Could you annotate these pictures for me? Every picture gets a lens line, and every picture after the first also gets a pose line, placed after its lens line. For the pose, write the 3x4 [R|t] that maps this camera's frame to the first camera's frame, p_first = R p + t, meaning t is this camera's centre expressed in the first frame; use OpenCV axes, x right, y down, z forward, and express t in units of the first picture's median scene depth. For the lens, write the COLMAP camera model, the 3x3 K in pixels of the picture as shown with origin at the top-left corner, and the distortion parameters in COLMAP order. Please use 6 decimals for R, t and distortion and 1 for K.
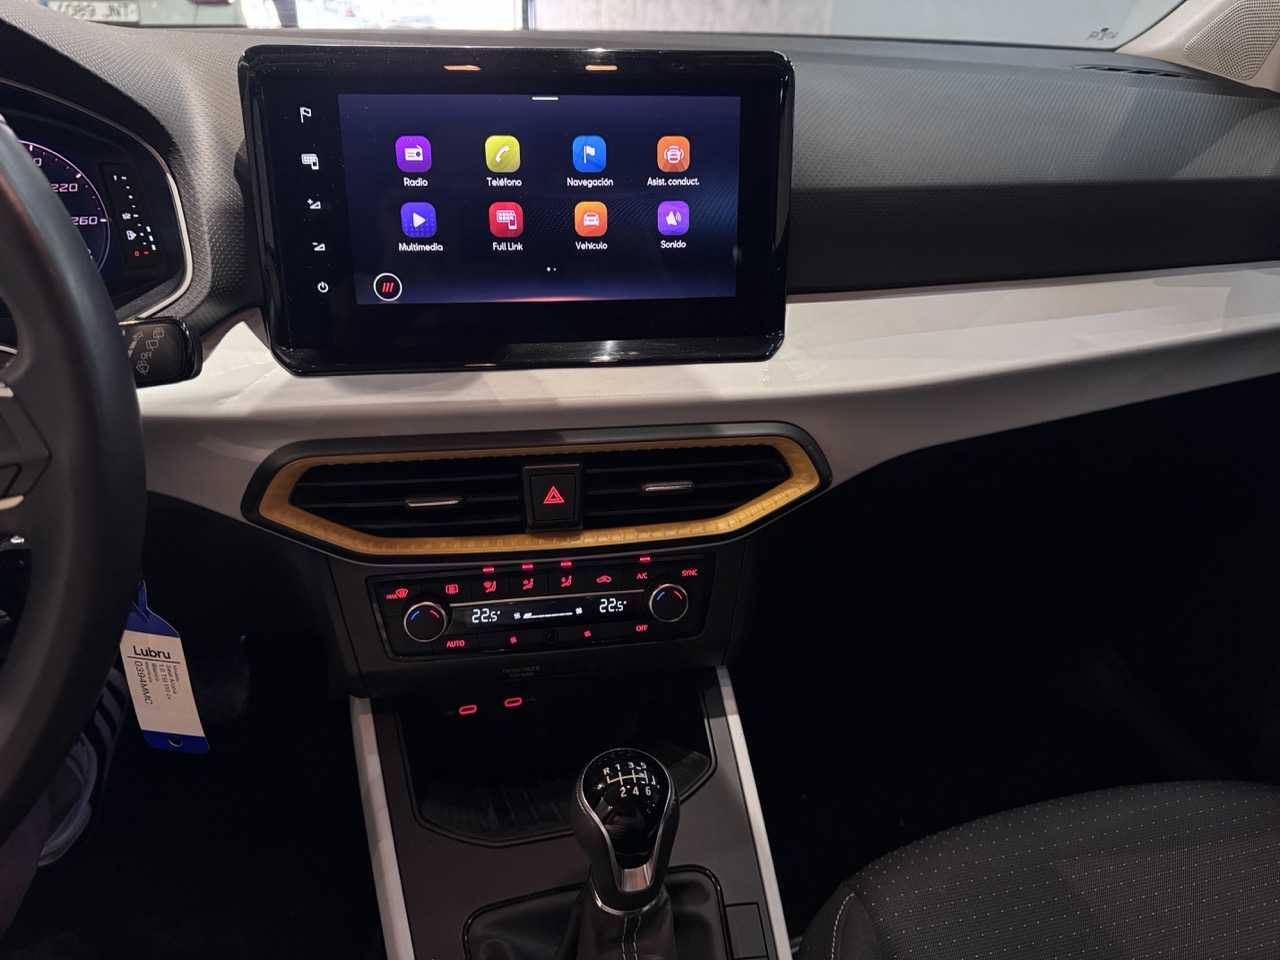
lens RADIAL K [[912.4, 0, 640.0], [0, 912.4, 480.0], [0, 0, 1]] dist [0.096448, -0.151902]
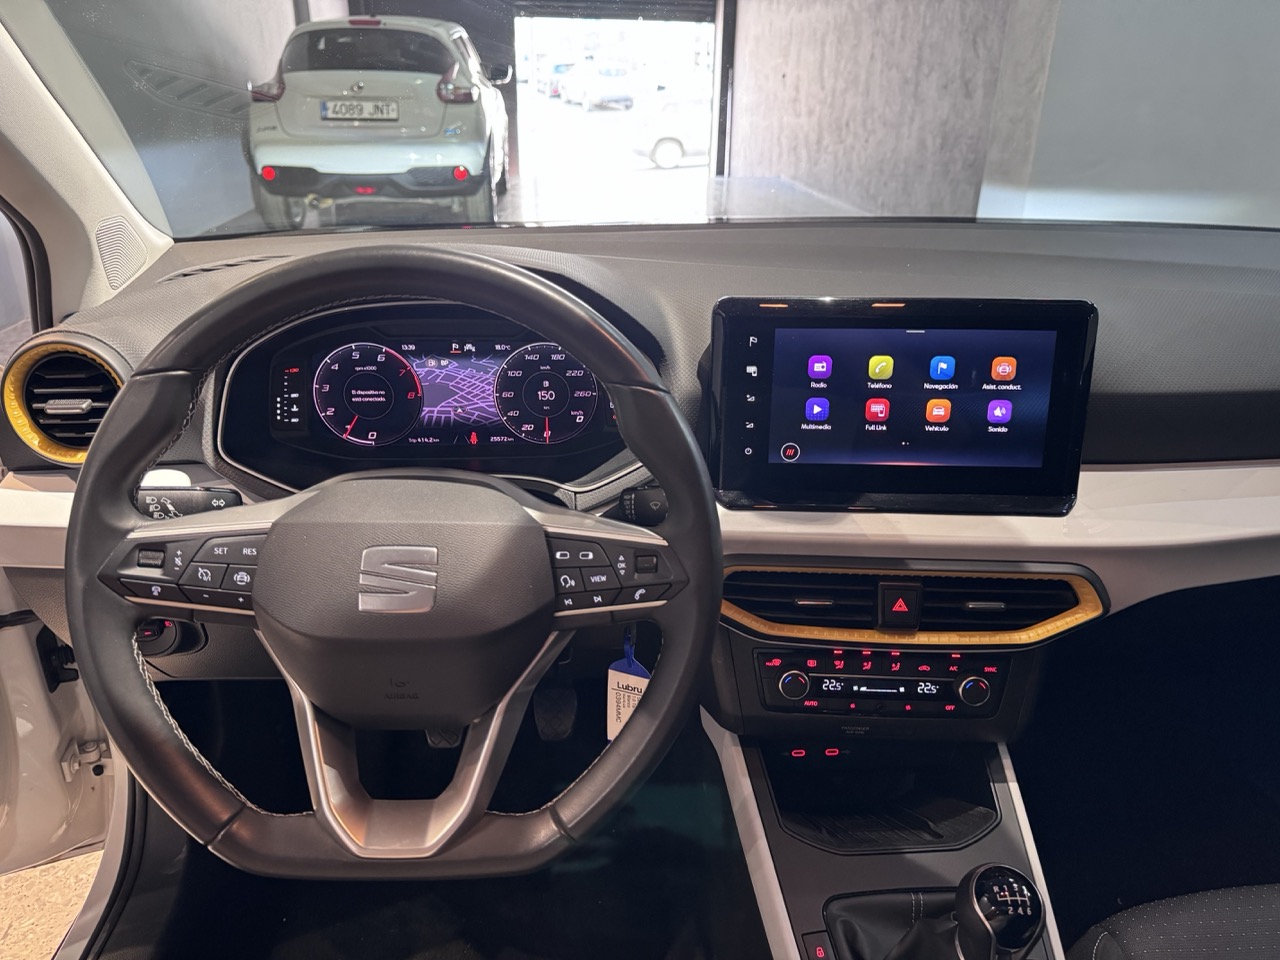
lens RADIAL K [[877.9, 0, 640.0], [0, 877.9, 480.0], [0, 0, 1]] dist [0.142669, -0.353971]
pose [[0.978997, 0.061059, -0.194519, -0.228091], [-0.074296, 0.995339, -0.061487, -0.059561], [0.189858, 0.074648, 0.978970, -0.411635]]
